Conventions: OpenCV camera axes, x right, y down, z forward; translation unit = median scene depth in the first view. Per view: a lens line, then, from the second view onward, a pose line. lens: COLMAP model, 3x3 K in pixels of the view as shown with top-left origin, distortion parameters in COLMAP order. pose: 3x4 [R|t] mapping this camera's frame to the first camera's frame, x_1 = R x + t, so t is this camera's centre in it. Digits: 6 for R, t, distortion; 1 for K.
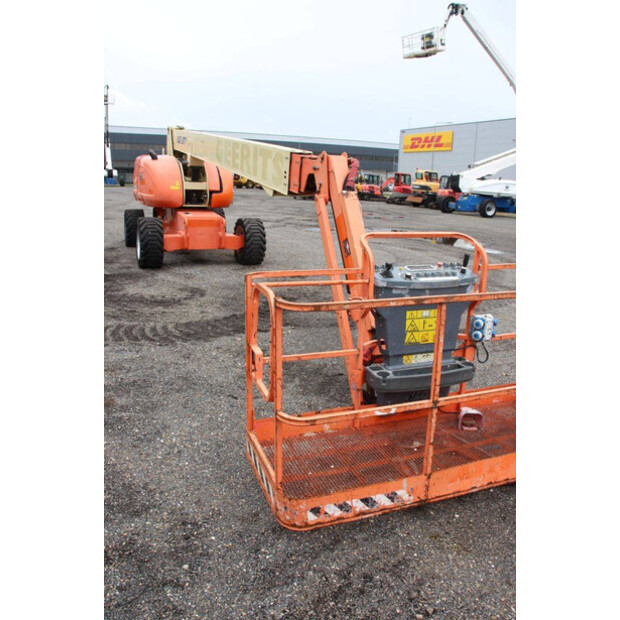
lens RADIAL K [[512.2, 0, 310.0], [0, 512.2, 310.0], [0, 0, 1]] dist [-0.174362, 0.168207]
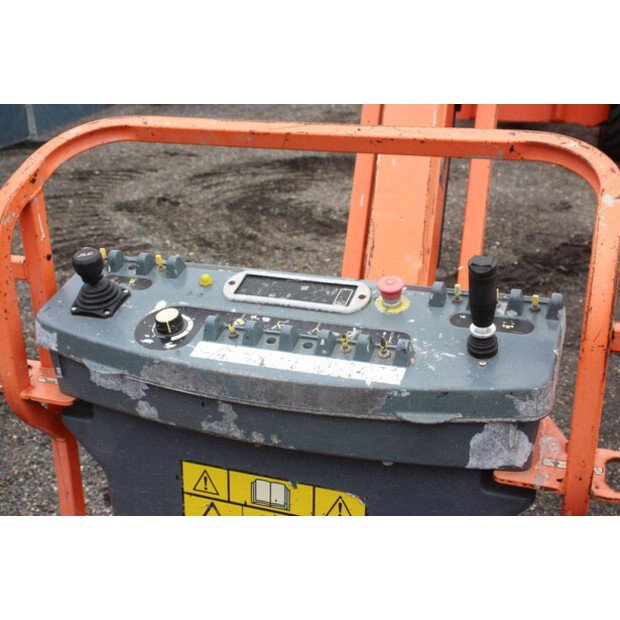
lens RADIAL K [[699.3, 0, 310.0], [0, 699.3, 310.0], [0, 0, 1]] dist [0.002112, 0.001281]
pose [[0.801548, 0.184577, -0.568729, 0.414129], [-0.133904, 0.982415, 0.130116, -0.121215], [0.582744, -0.028139, 0.812168, 0.755971]]
